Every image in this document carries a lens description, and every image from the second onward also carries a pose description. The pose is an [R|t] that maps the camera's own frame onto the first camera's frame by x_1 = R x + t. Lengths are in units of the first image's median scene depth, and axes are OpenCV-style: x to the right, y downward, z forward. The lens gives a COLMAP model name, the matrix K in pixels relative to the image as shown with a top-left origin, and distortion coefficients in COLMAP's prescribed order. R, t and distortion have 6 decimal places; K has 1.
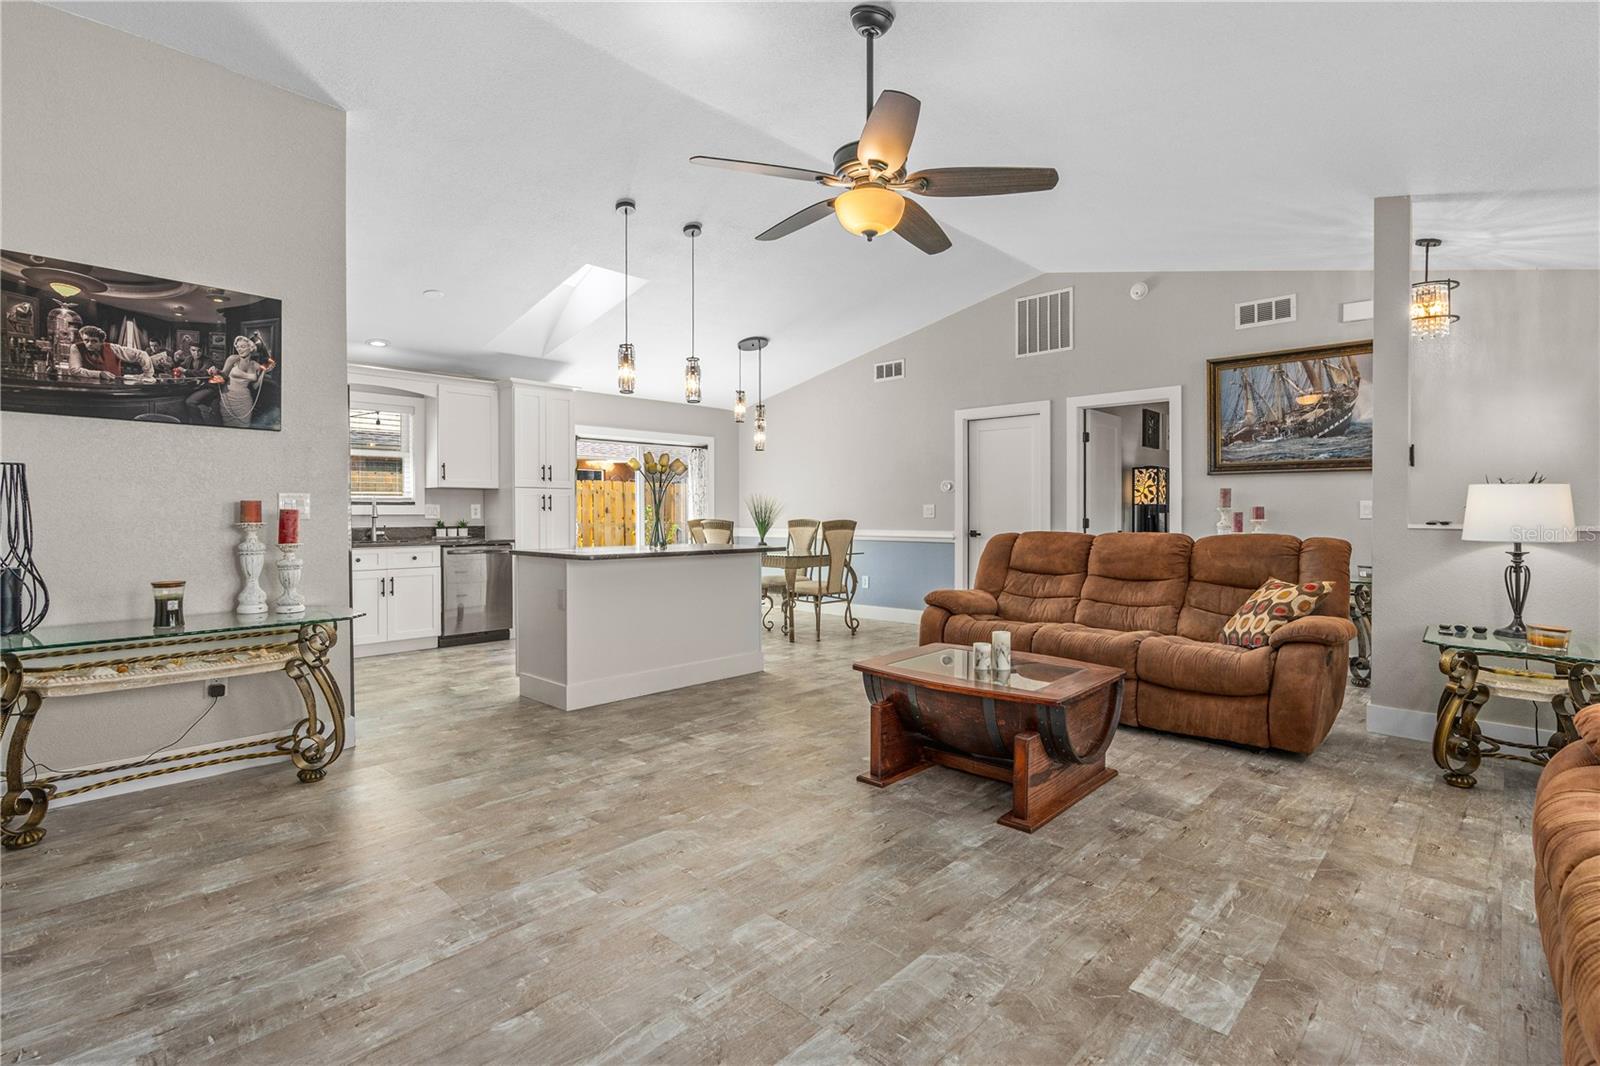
lens RADIAL K [[750.8, 0, 821.8], [0, 750.8, 514.4], [0, 0, 1]] dist [-0.003951, 0.000162]
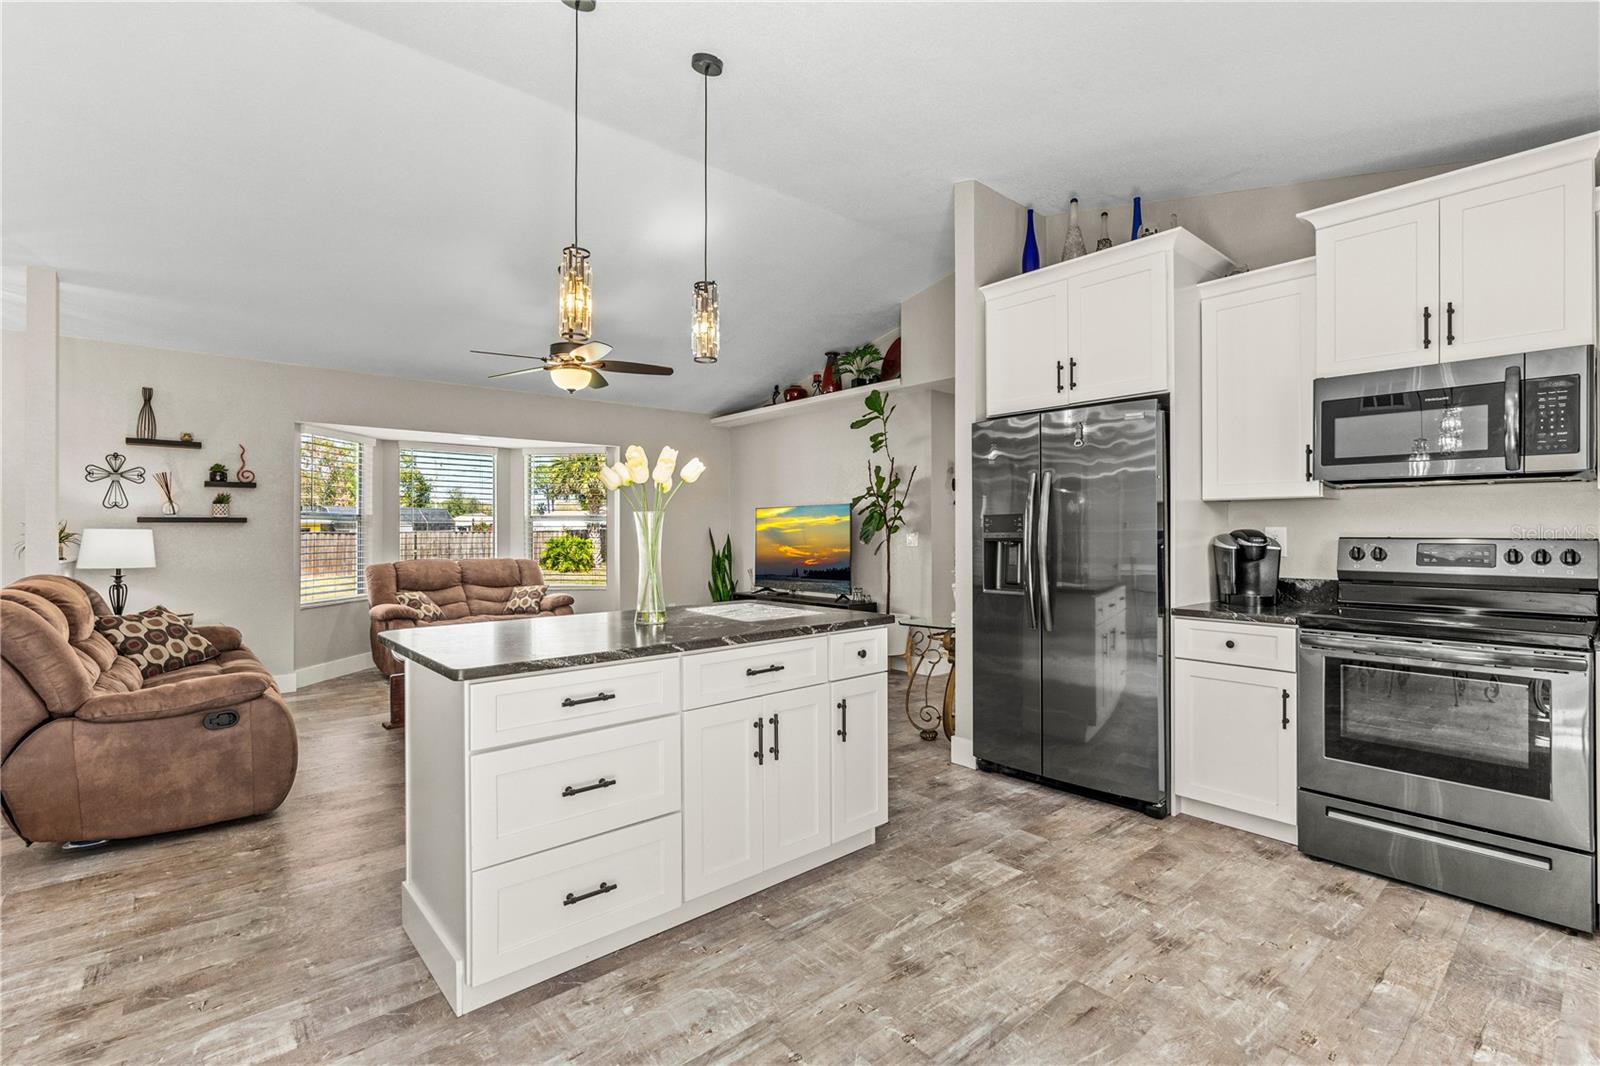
lens RADIAL K [[732.6, 0, 804.4], [0, 732.6, 527.2], [0, 0, 1]] dist [-0.004019, 0.000991]
pose [[-0.993531, 0.005519, 0.113423, -0.534757], [0.005214, 0.999982, -0.002985, -0.030767], [-0.113438, -0.002375, -0.993542, 2.101220]]
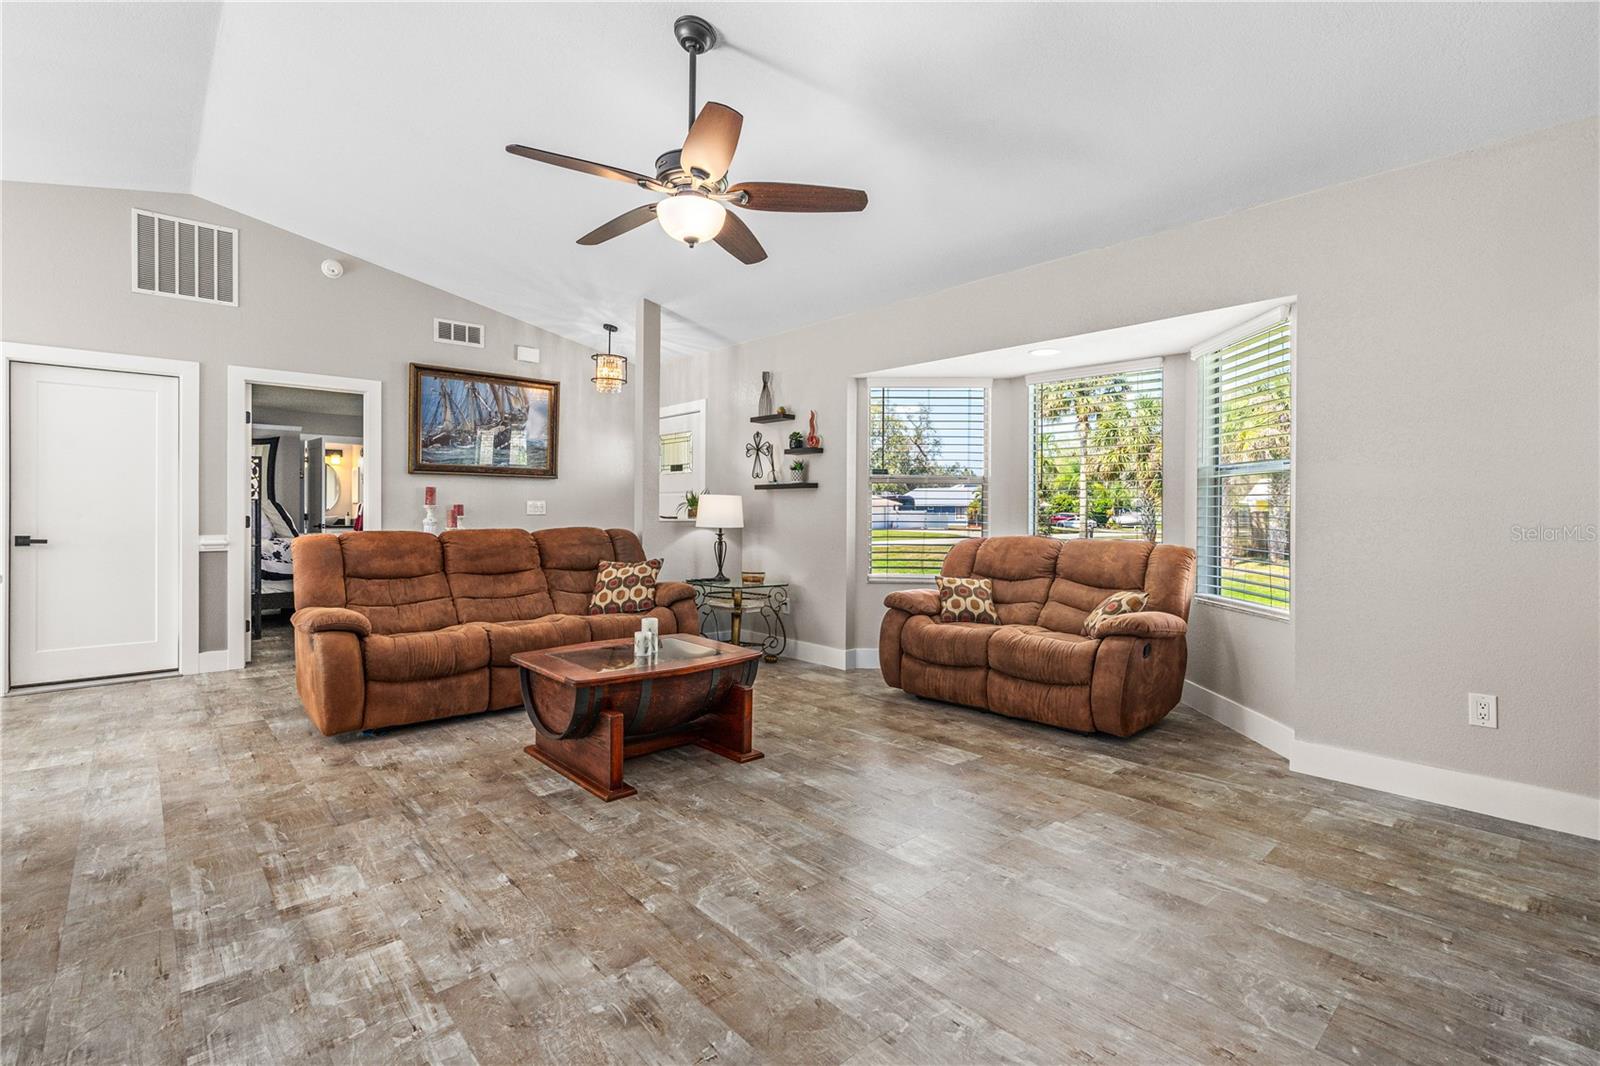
lens RADIAL K [[734.5, 0, 797.2], [0, 734.5, 507.7], [0, 0, 1]] dist [-0.002398, 0.001614]
pose [[0.097089, 0.006443, 0.995255, -0.724311], [-0.002323, 0.999978, -0.006247, -0.000362], [-0.995273, -0.001706, 0.097102, 0.599261]]
